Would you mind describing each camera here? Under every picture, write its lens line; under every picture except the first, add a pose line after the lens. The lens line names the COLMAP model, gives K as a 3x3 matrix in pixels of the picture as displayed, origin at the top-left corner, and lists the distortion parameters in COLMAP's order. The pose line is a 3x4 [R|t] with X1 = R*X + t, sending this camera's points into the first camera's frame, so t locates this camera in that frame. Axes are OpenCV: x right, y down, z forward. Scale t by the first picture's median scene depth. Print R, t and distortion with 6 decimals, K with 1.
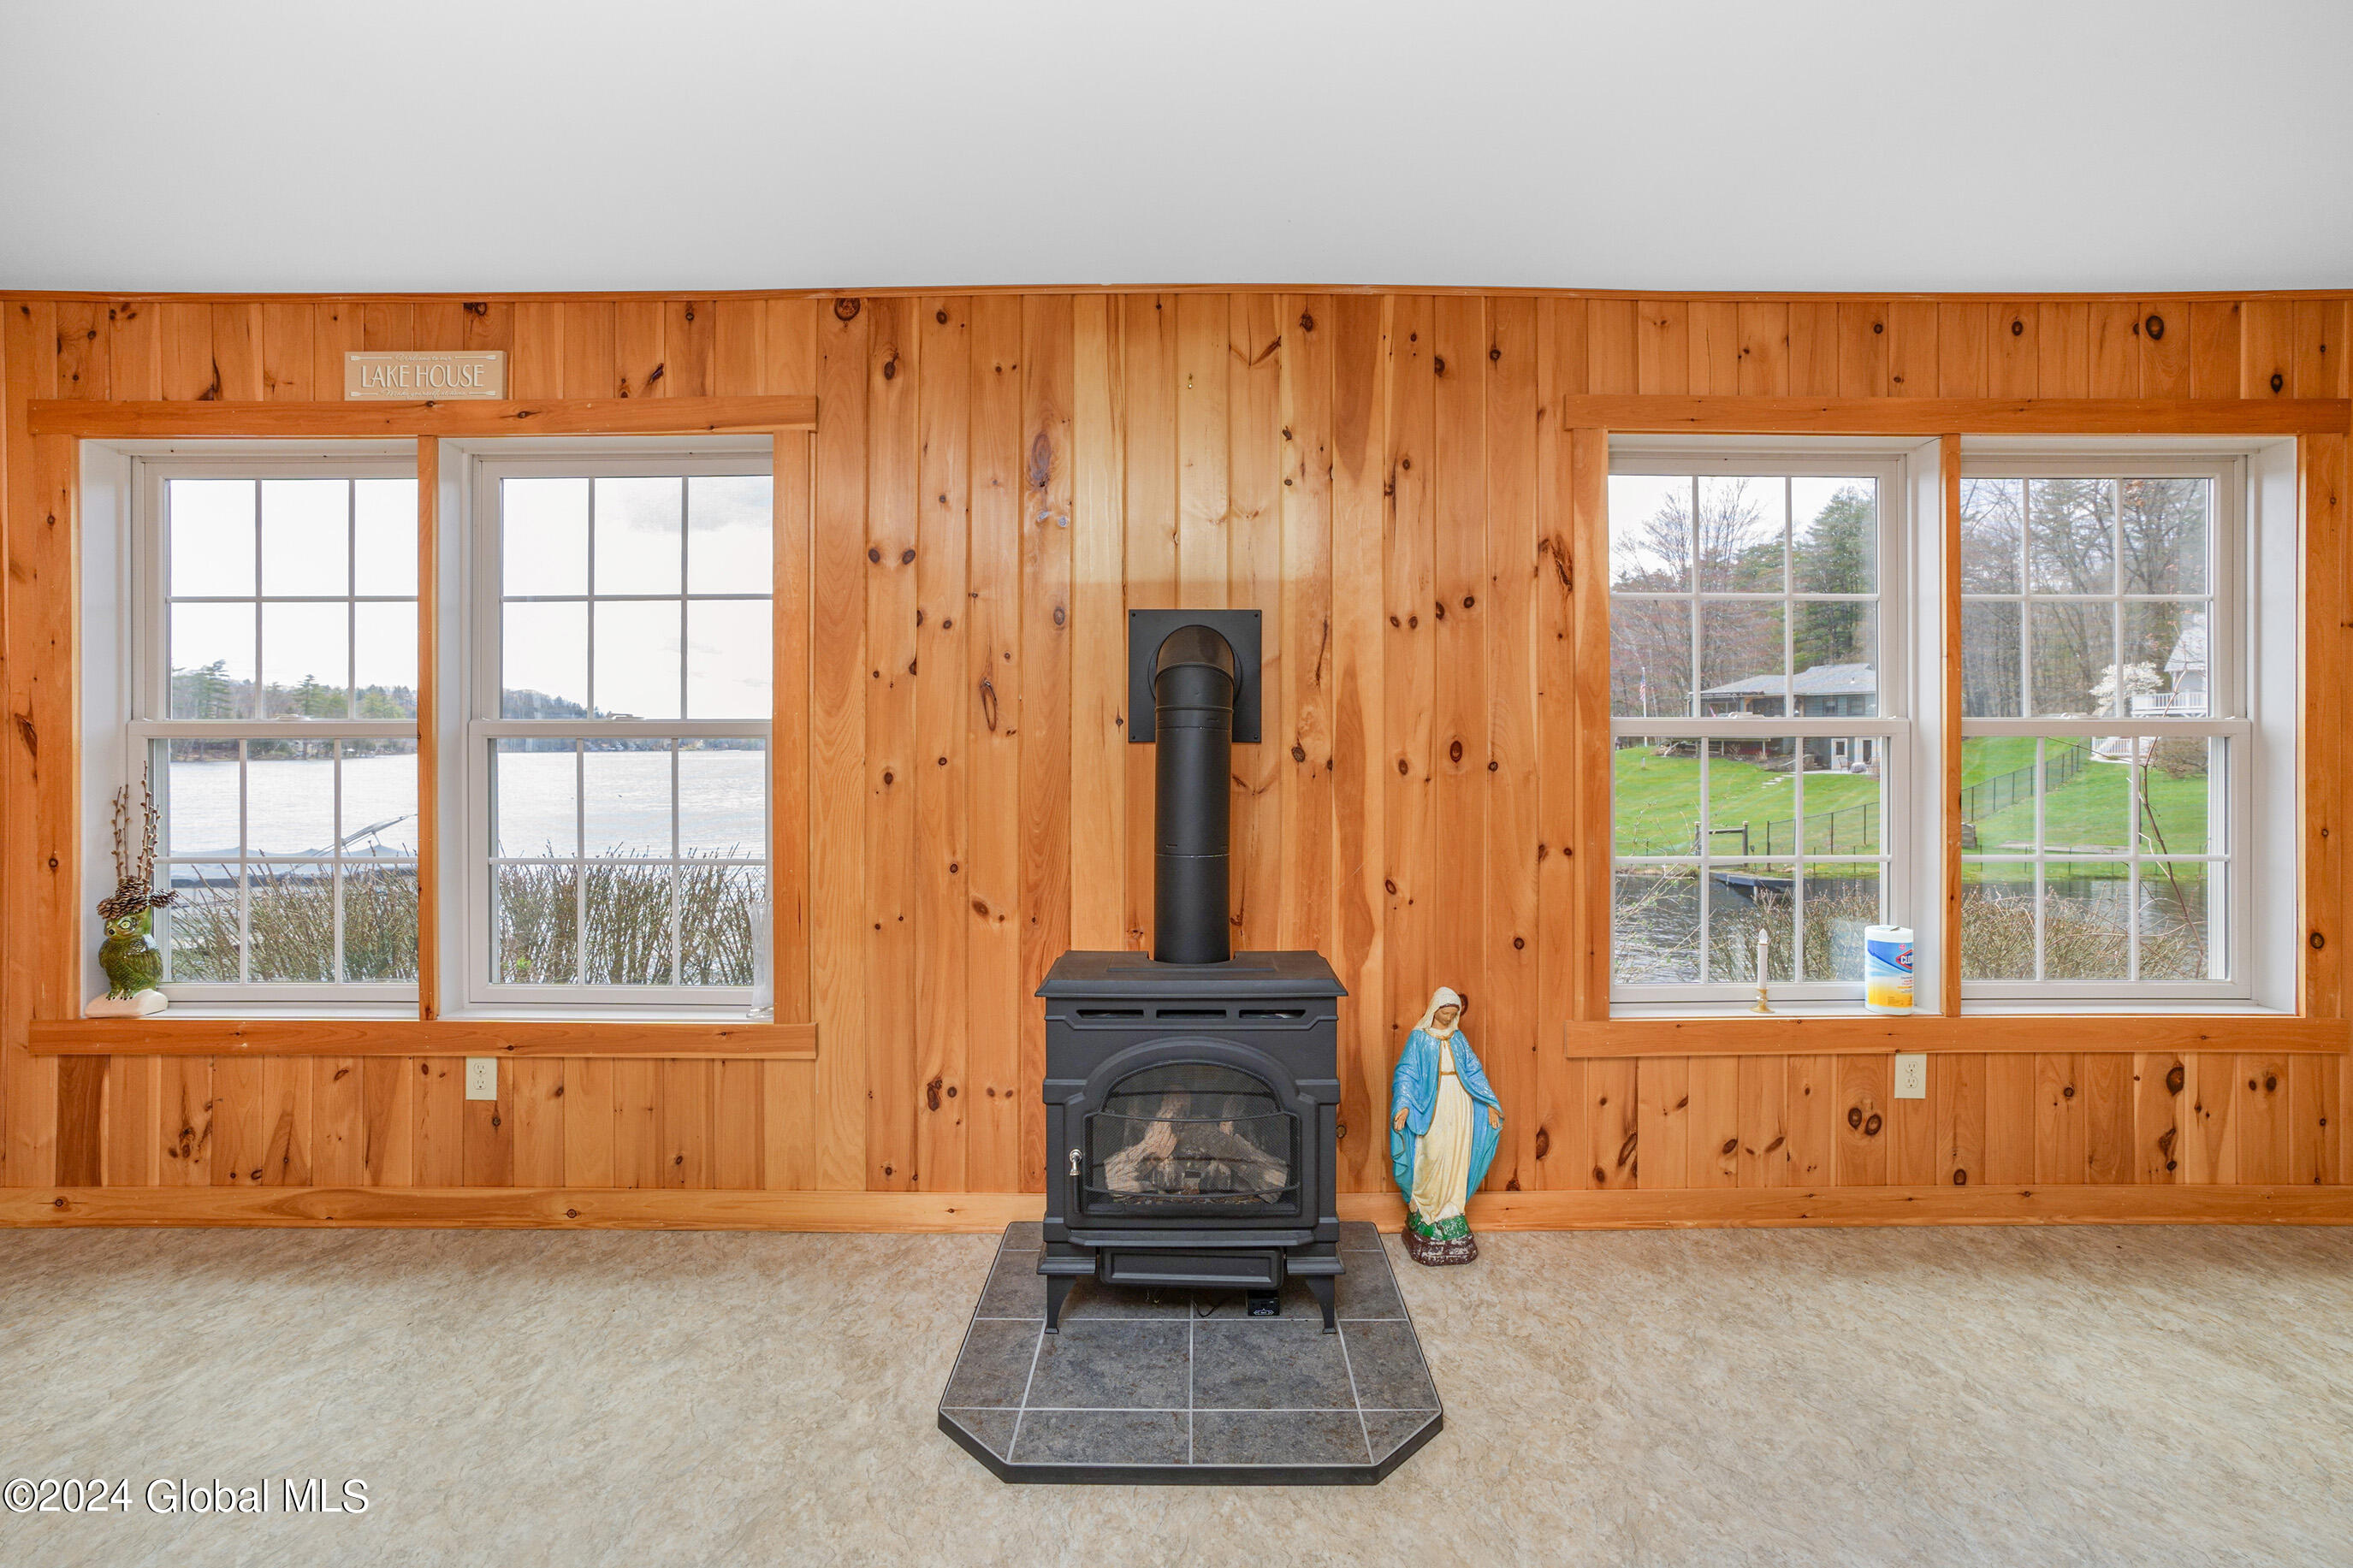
lens RADIAL K [[1091.8, 0, 1214.2], [0, 1091.8, 763.4], [0, 0, 1]] dist [-0.052846, 0.027817]
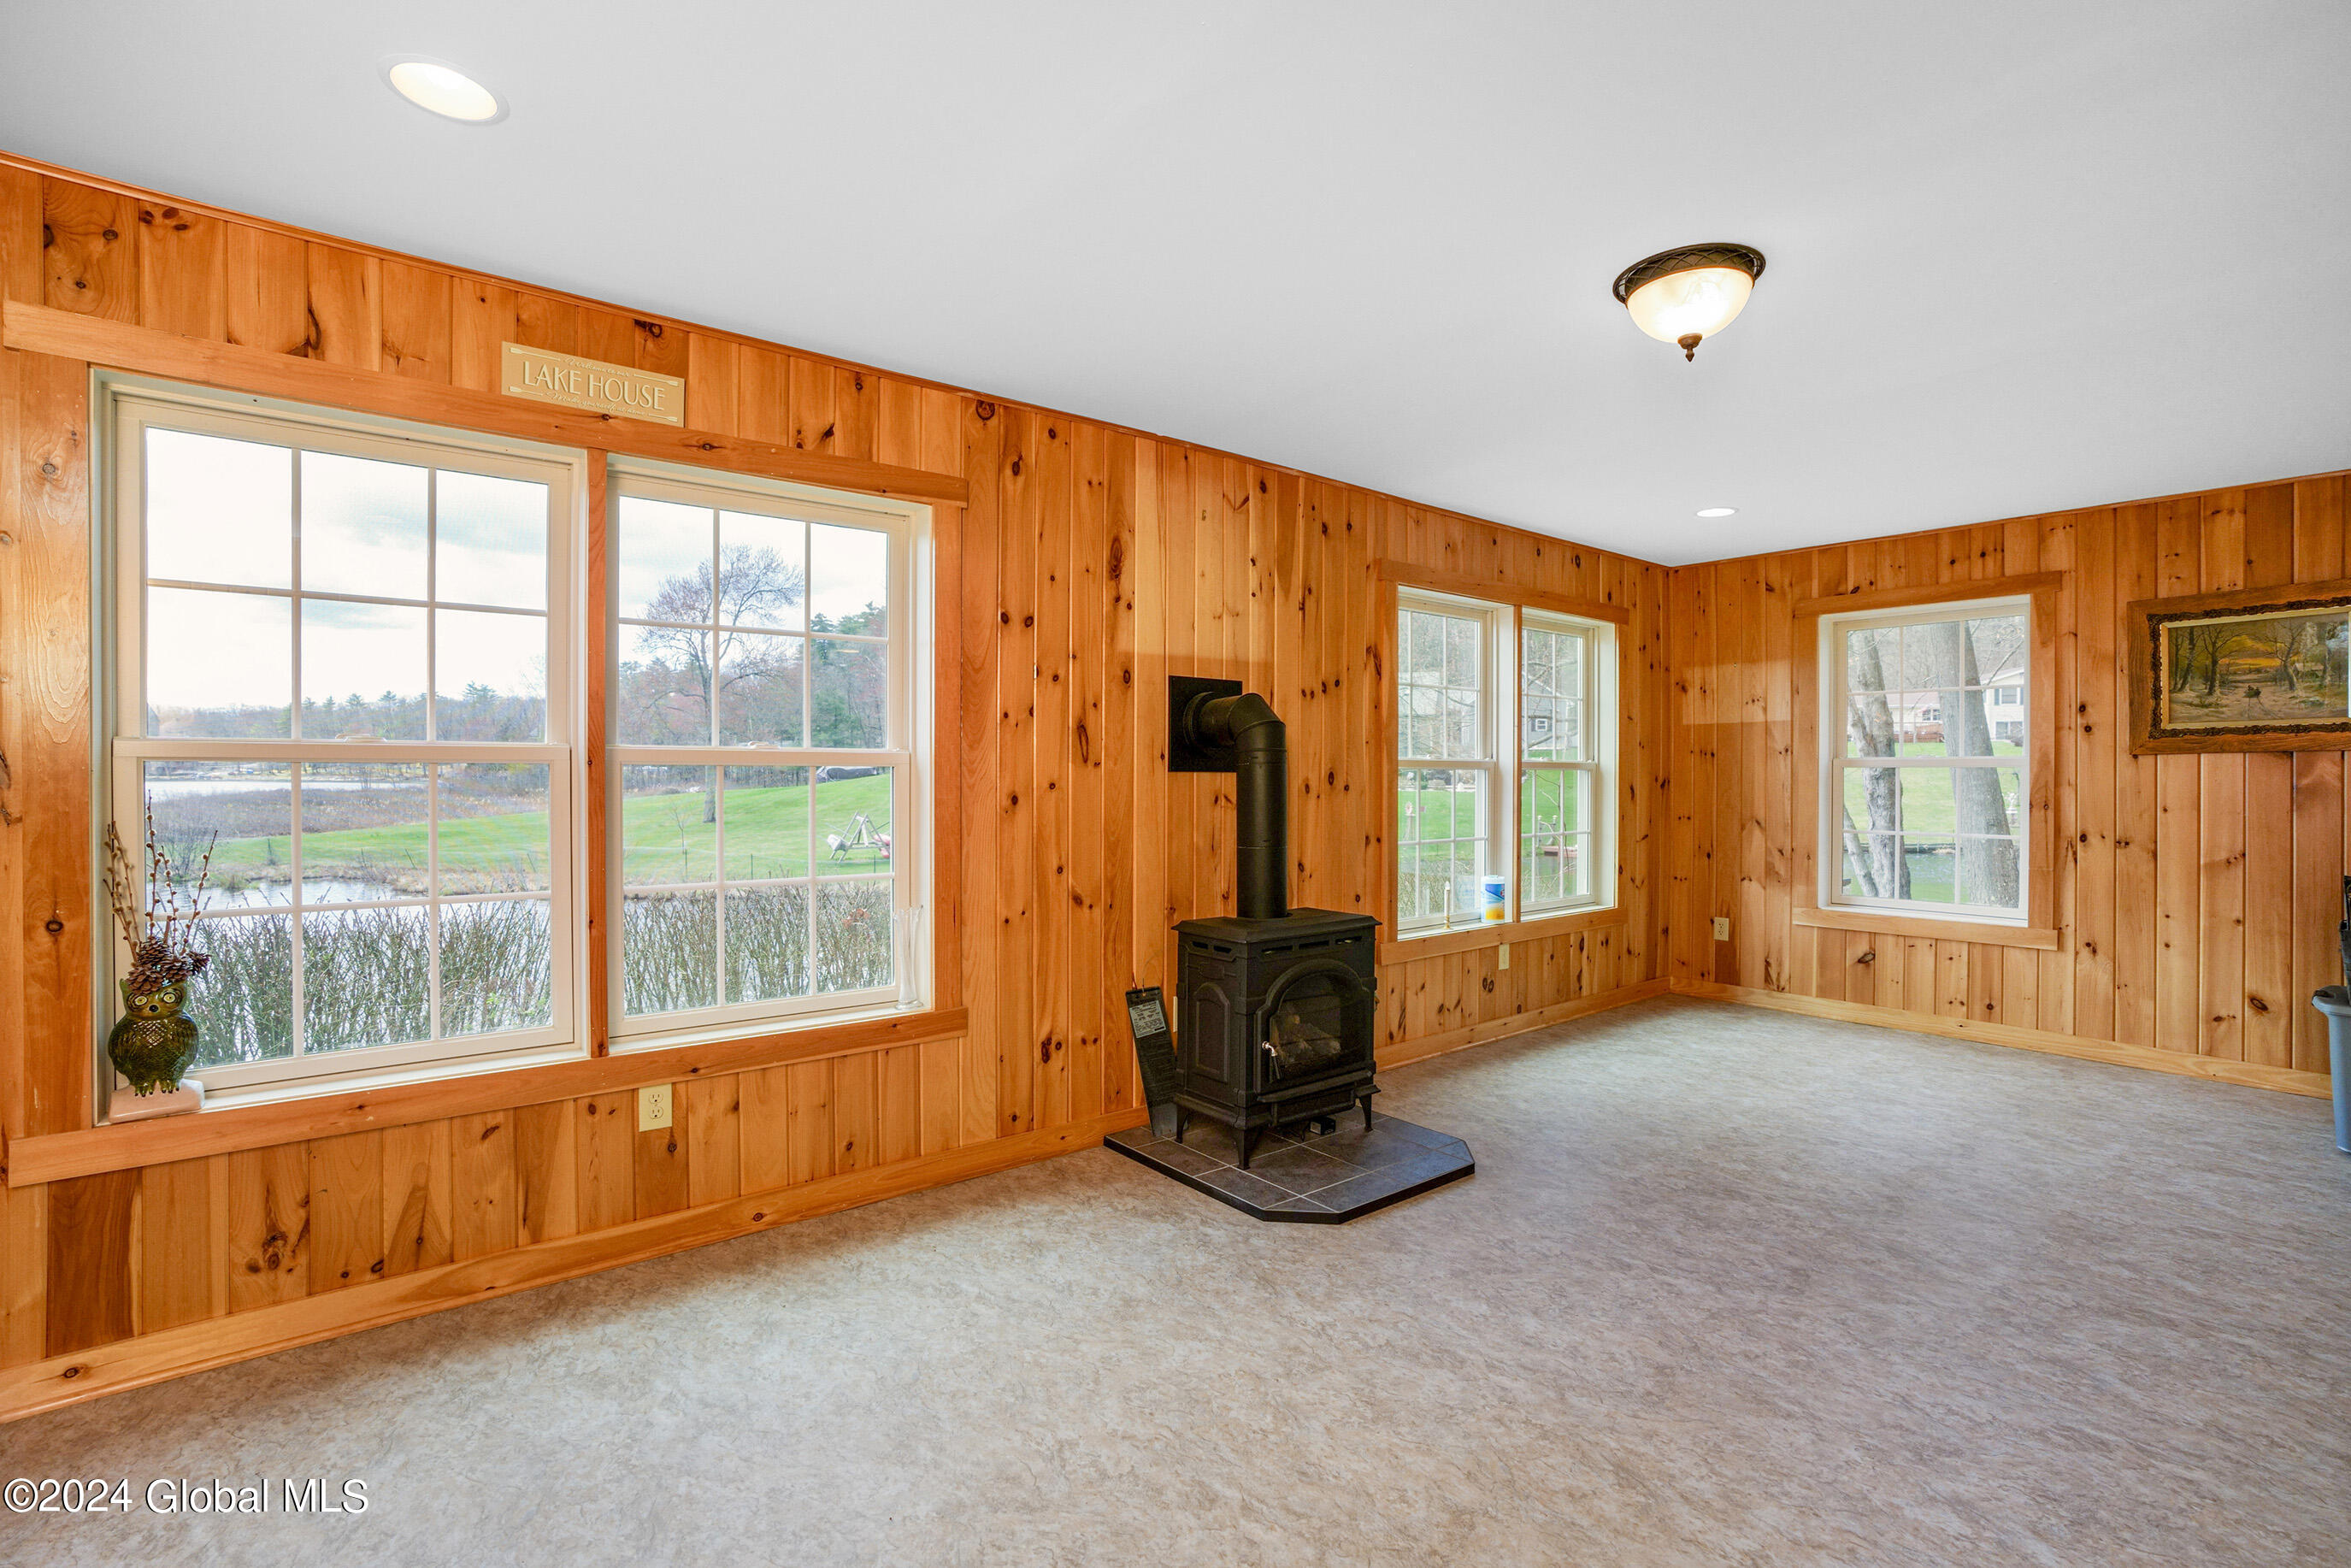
lens RADIAL K [[1115.4, 0, 1204.8], [0, 1115.4, 800.0], [0, 0, 1]] dist [-0.069246, 0.030050]
pose [[0.760991, -0.012567, 0.648641, -0.955238], [0.002056, 0.999854, 0.016959, -0.007228], [-0.648759, -0.011572, 0.760906, -0.100789]]
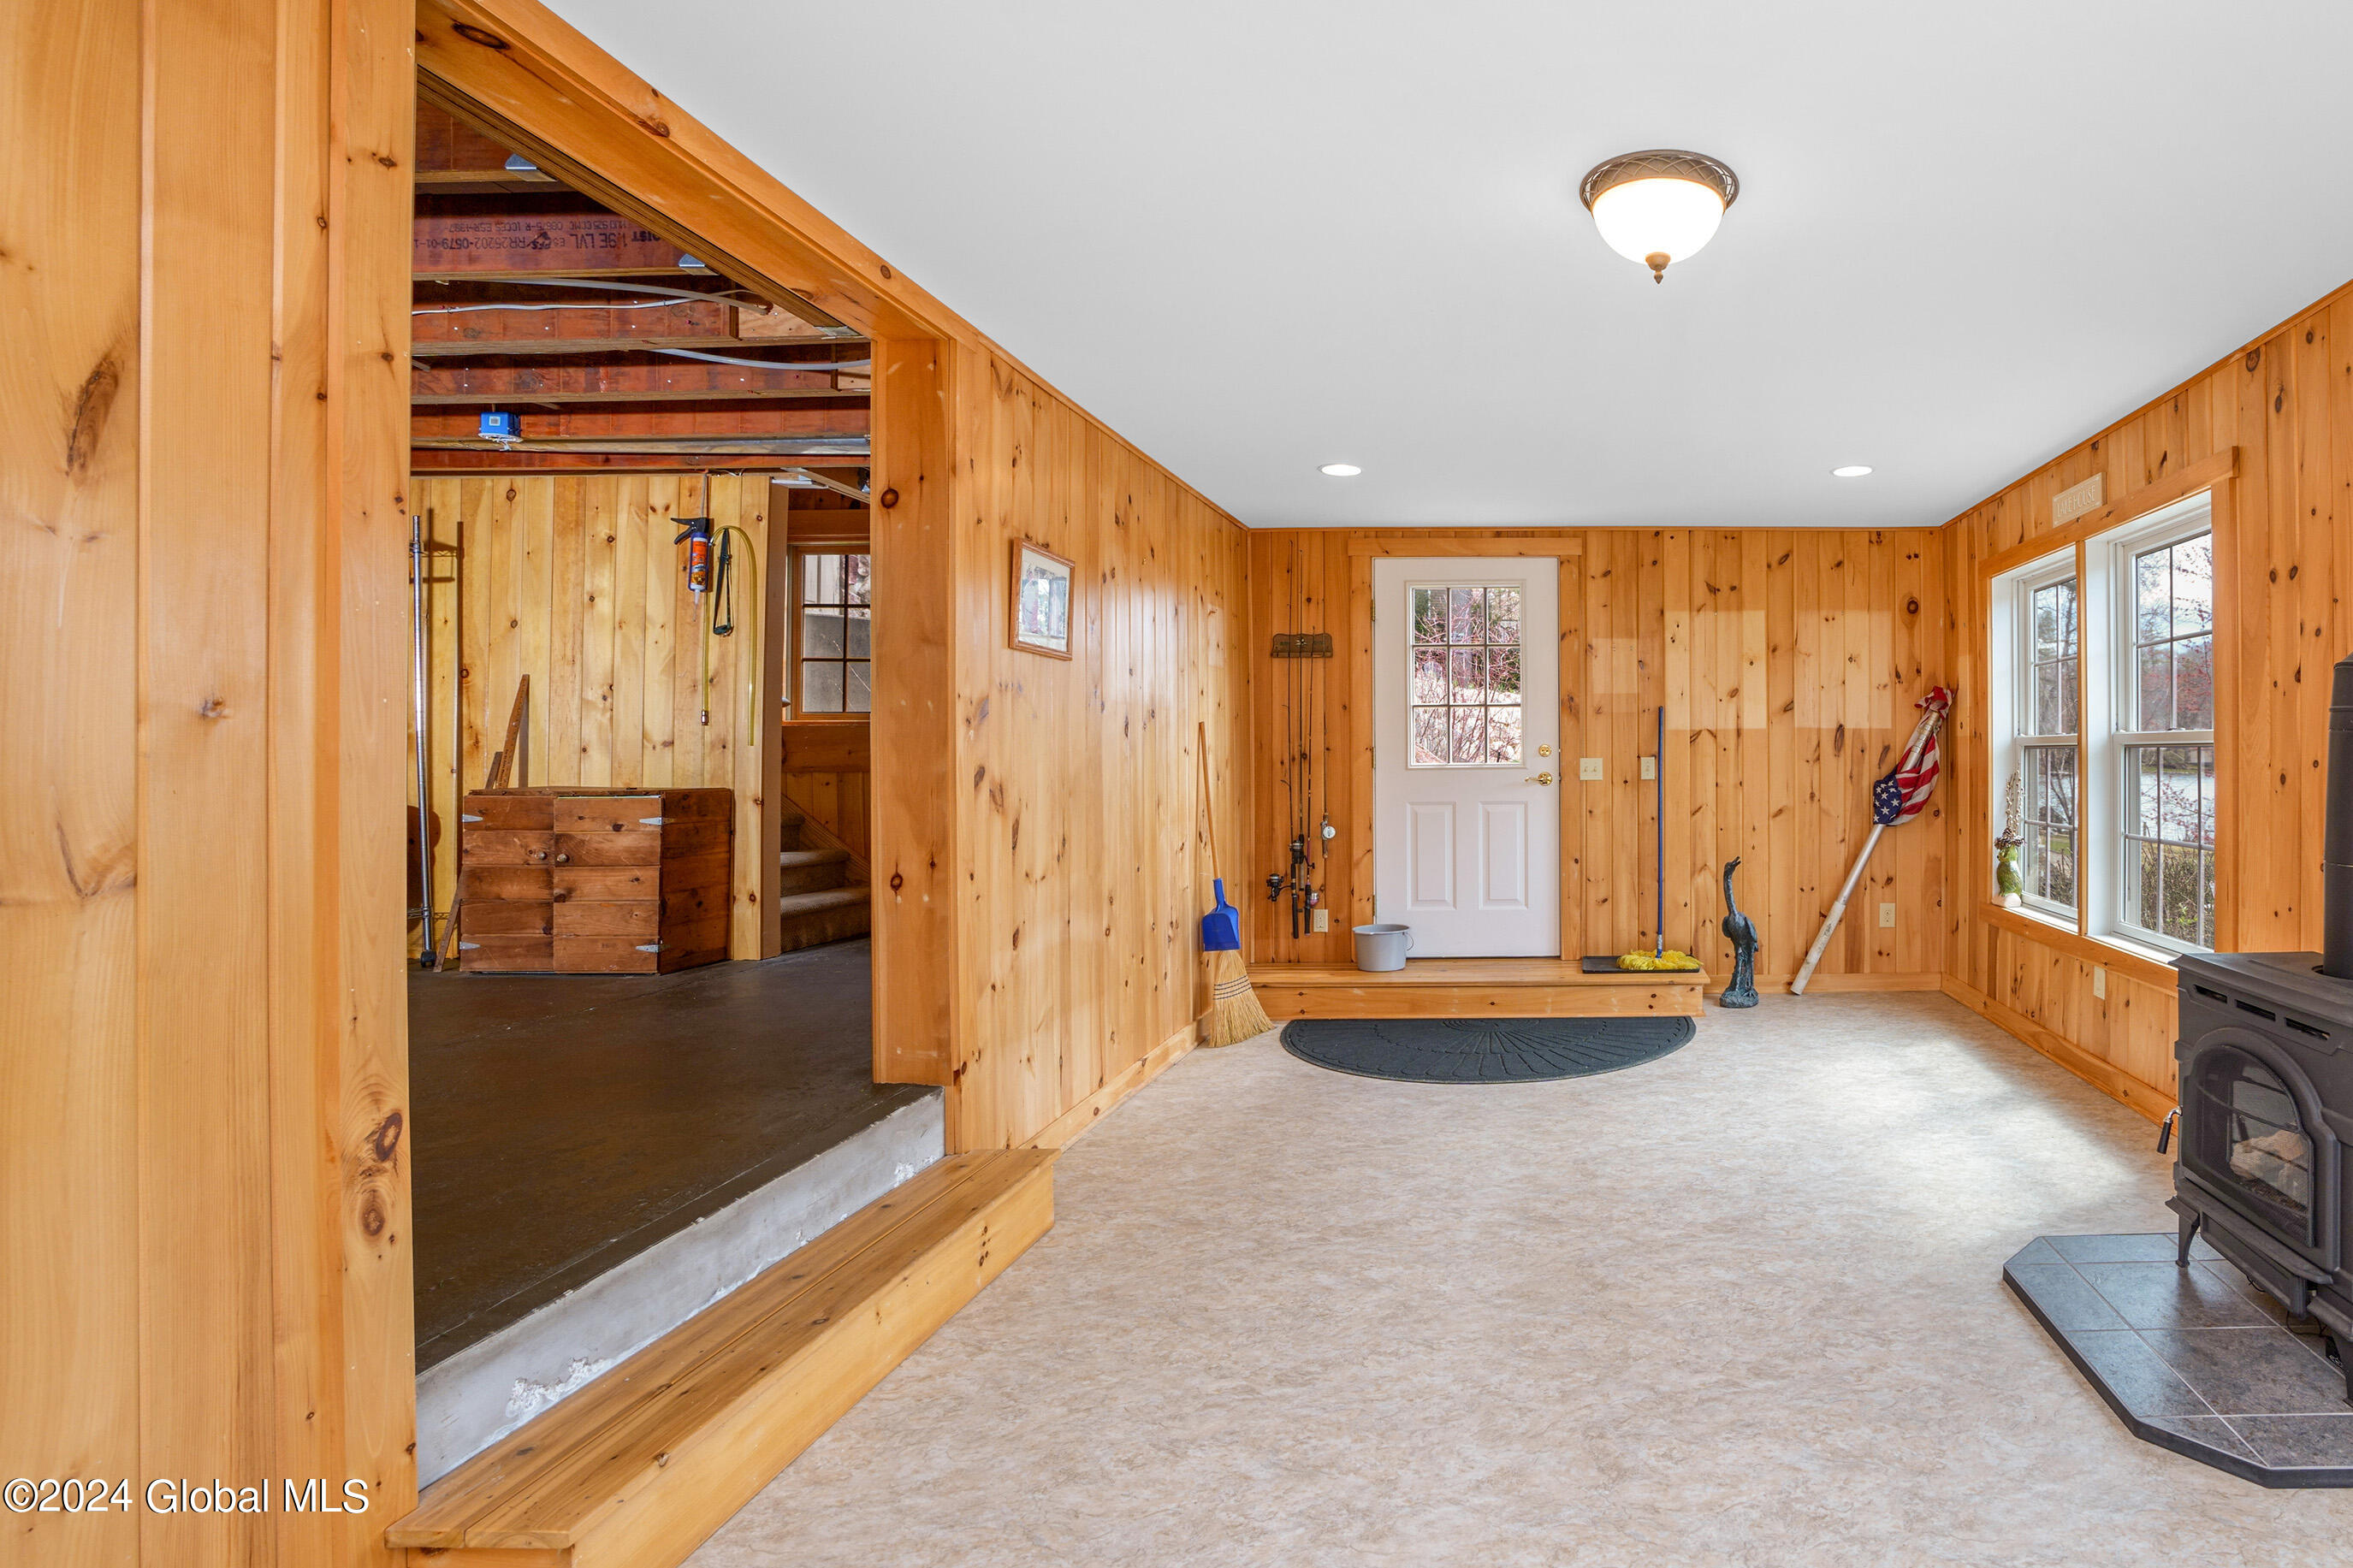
lens RADIAL K [[1122.4, 0, 1171.9], [0, 1122.4, 754.3], [0, 0, 1]] dist [-0.057703, 0.032871]
pose [[-0.330220, 0.000447, -0.943904, 1.101144], [0.002862, 0.999996, -0.000528, -0.013692], [0.943900, -0.002876, -0.330219, 0.313333]]
